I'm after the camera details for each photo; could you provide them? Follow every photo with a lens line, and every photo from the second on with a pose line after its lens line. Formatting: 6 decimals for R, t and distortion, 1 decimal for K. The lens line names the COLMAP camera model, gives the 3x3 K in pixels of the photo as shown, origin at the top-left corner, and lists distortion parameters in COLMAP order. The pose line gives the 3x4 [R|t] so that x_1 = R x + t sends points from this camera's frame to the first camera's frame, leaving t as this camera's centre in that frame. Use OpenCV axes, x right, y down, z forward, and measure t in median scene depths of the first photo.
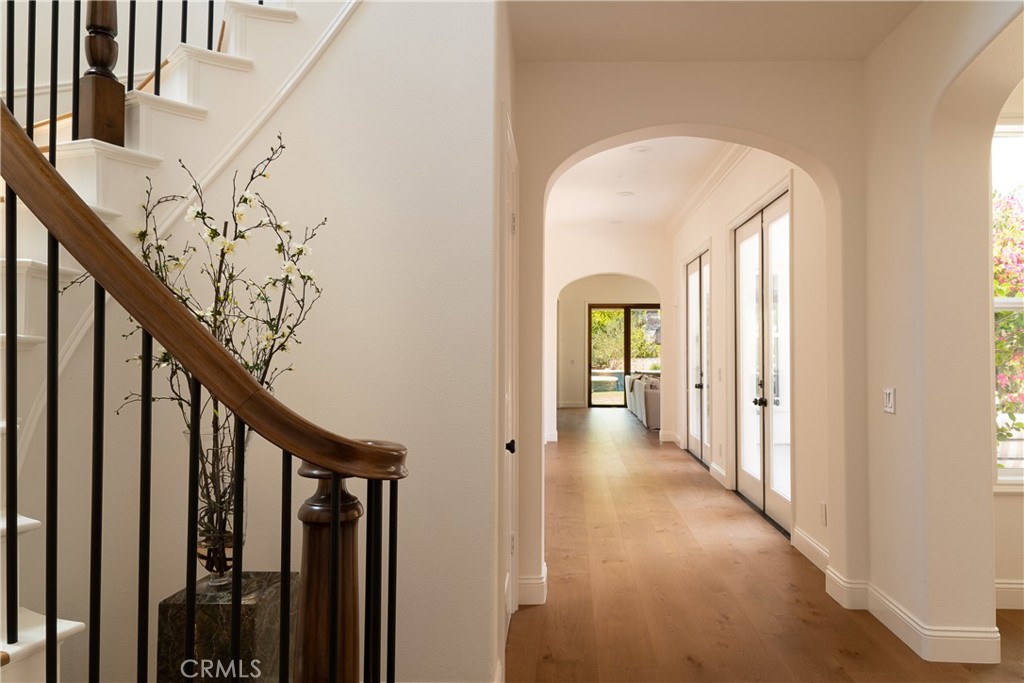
lens RADIAL K [[710.2, 0, 551.1], [0, 710.2, 329.5], [0, 0, 1]] dist [0.028737, -0.022943]
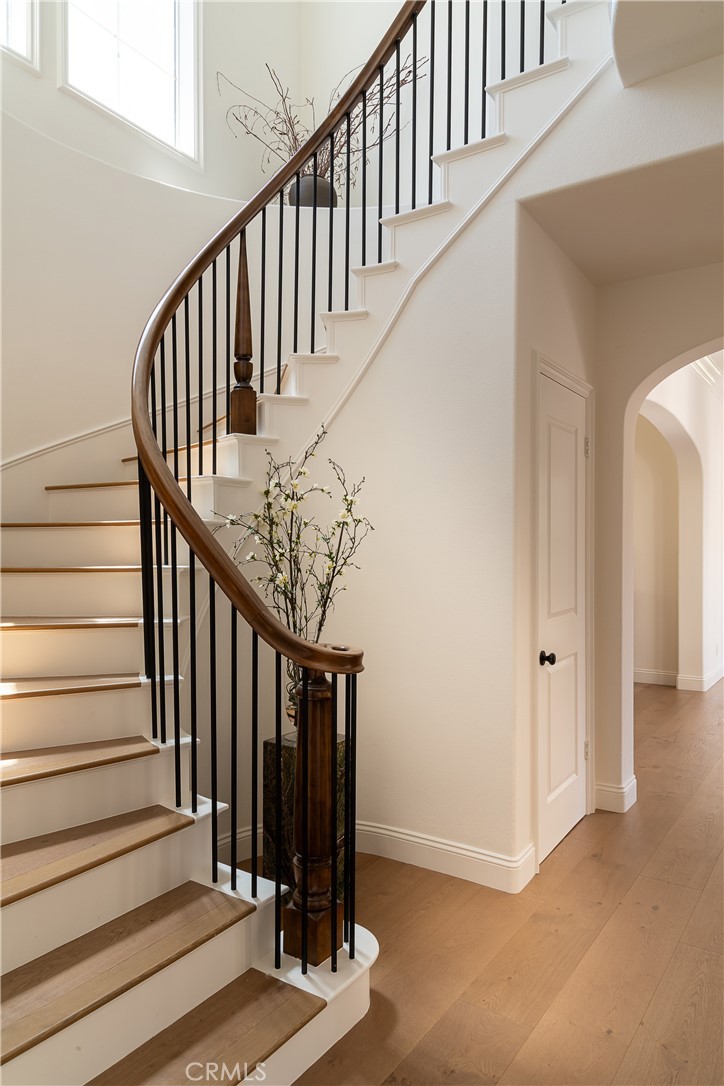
lens RADIAL K [[729.1, 0, 349.6], [0, 729.1, 547.0], [0, 0, 1]] dist [0.017338, 0.001211]
pose [[0.836889, 0.000763, -0.547373, 0.044417], [0.015619, 0.999559, 0.025272, -0.006499], [0.547150, -0.029700, 0.836507, -0.018210]]
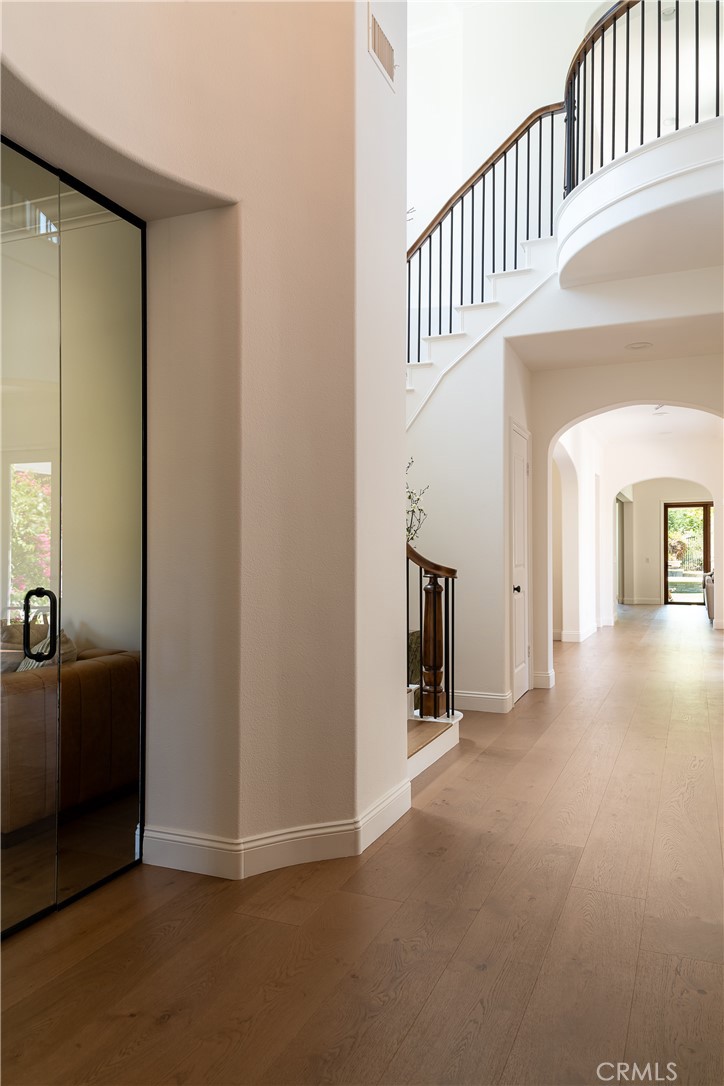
lens RADIAL K [[764.1, 0, 360.7], [0, 764.1, 534.1], [0, 0, 1]] dist [0.024206, -0.002874]
pose [[0.930112, -0.013852, -0.367014, 0.046348], [0.015461, 0.999879, 0.001443, 0.000284], [0.366950, -0.007016, 0.930214, -0.165026]]
